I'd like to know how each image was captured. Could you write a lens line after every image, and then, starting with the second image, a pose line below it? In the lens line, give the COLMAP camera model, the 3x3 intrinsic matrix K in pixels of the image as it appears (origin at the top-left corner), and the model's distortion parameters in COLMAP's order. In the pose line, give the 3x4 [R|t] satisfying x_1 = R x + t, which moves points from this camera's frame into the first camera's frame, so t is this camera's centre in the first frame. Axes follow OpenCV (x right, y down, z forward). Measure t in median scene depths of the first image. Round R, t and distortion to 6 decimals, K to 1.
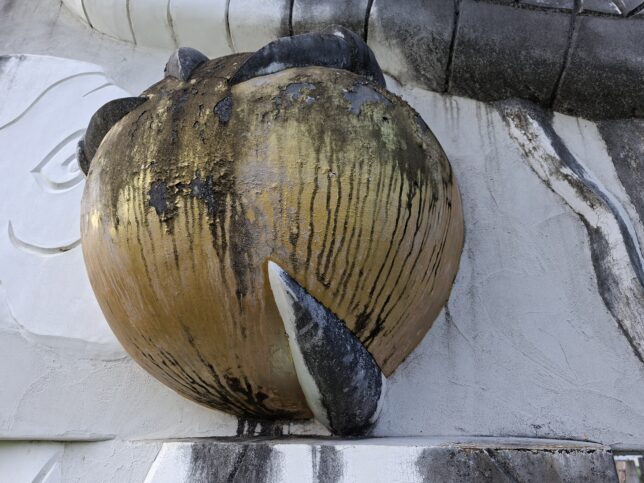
lens RADIAL K [[464.0, 0, 313.3], [0, 464.0, 250.4], [0, 0, 1]] dist [0.109032, -0.120525]
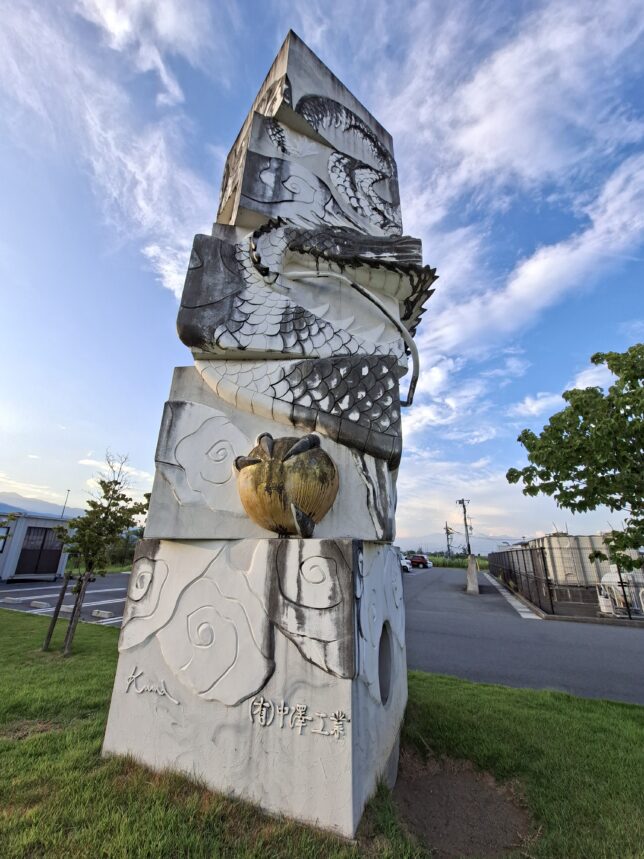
lens RADIAL K [[343.6, 0, 321.9], [0, 343.6, 449.4], [0, 0, 1]] dist [-0.000401, -0.000007]
pose [[0.993611, 0.028846, 0.109107, -0.150744], [-0.040860, 0.993142, 0.109538, -0.774400], [-0.105199, -0.113296, 0.987976, -2.064421]]
